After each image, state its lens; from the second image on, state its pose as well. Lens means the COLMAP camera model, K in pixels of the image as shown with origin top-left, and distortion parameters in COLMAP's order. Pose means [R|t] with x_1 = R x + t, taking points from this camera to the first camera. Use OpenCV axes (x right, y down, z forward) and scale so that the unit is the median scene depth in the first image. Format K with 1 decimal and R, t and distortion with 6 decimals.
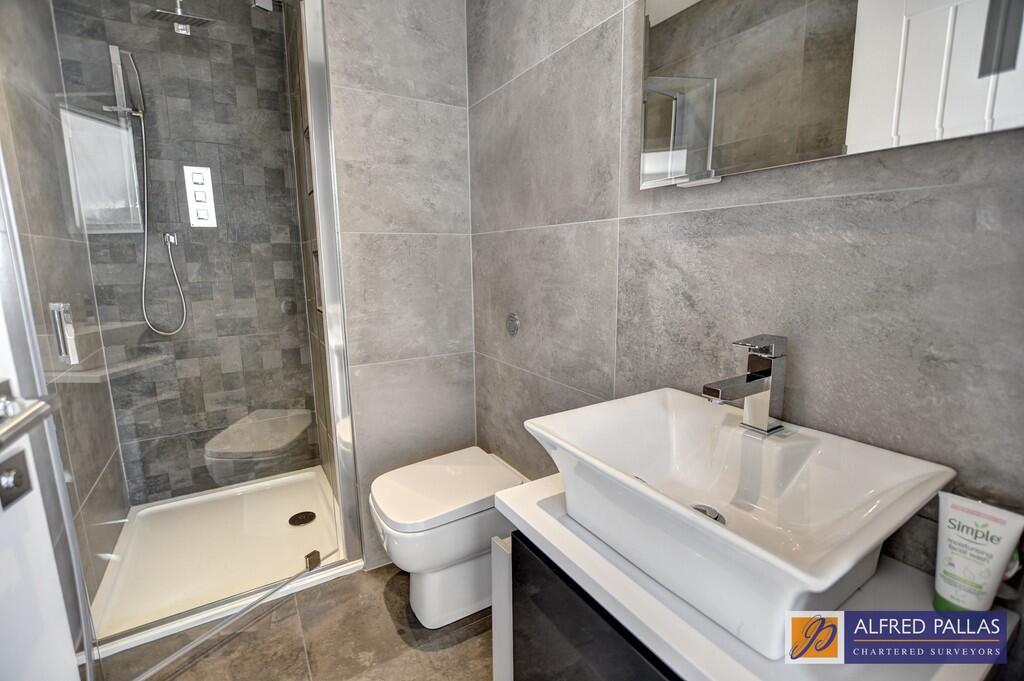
lens RADIAL K [[453.2, 0, 512.9], [0, 453.2, 340.5], [0, 0, 1]] dist [-0.024943, 0.003533]
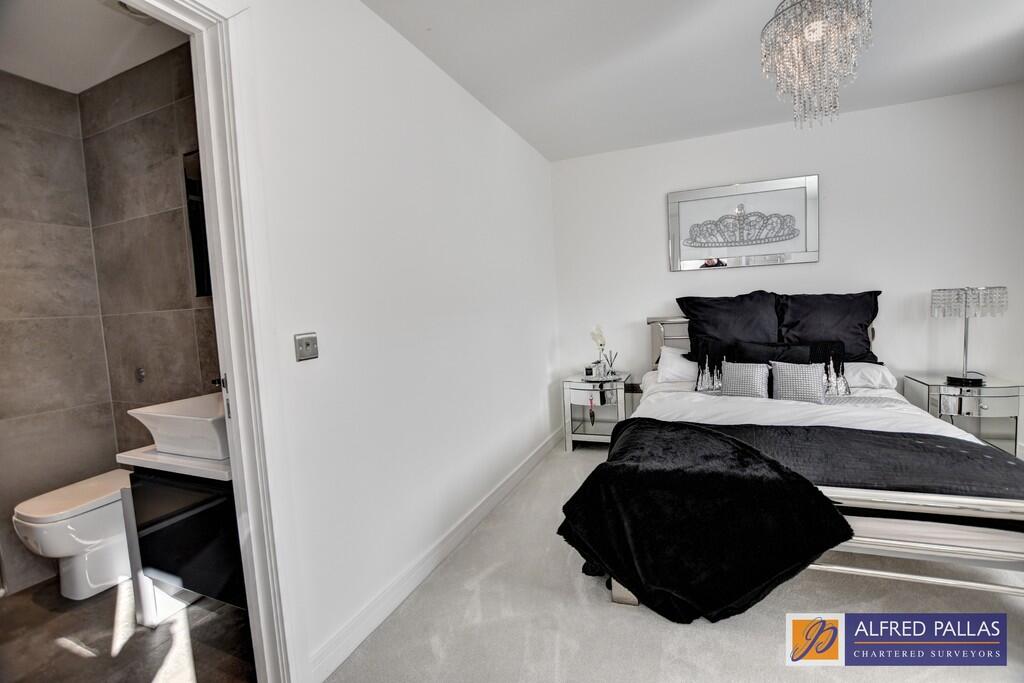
lens RADIAL K [[453.2, 0, 513.2], [0, 453.2, 339.7], [0, 0, 1]] dist [-0.024943, 0.003533]
pose [[0.817341, -0.077777, 0.570880, 0.170502], [0.146047, 0.986453, -0.074704, 0.135311], [-0.557336, 0.144434, 0.817628, -0.881010]]
